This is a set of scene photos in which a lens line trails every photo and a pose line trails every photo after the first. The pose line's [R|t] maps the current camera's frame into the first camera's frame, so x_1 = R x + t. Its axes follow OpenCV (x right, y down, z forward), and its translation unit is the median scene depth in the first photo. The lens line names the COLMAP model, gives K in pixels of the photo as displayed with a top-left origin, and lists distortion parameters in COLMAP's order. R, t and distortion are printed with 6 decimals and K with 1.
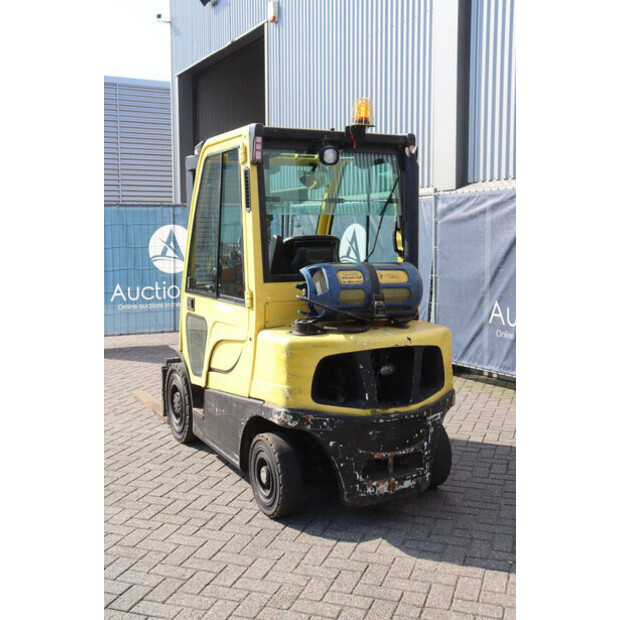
lens RADIAL K [[743.6, 0, 308.4], [0, 743.6, 307.5], [0, 0, 1]] dist [0.009817, 0.000000]
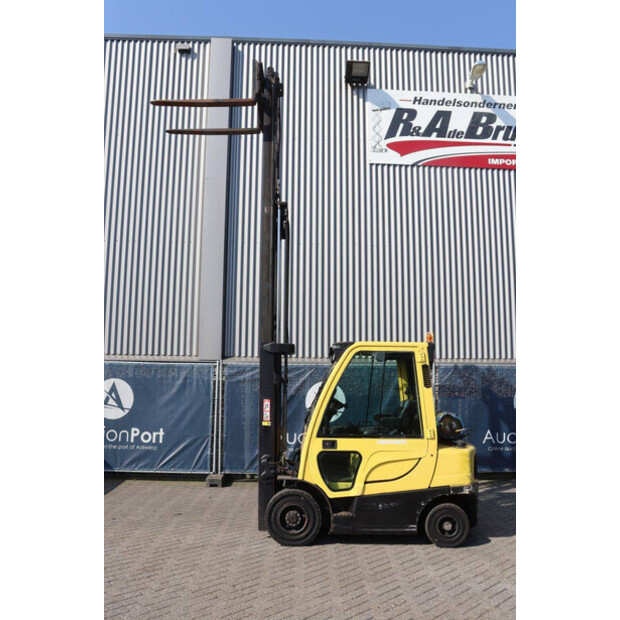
lens RADIAL K [[535.1, 0, 309.8], [0, 535.1, 307.8], [0, 0, 1]] dist [-0.123089, 0.106721]
pose [[0.436368, 0.126827, 0.890785, -1.417770], [0.072393, 0.981858, -0.175256, -0.109873], [-0.896851, 0.140963, 0.419270, 0.655027]]
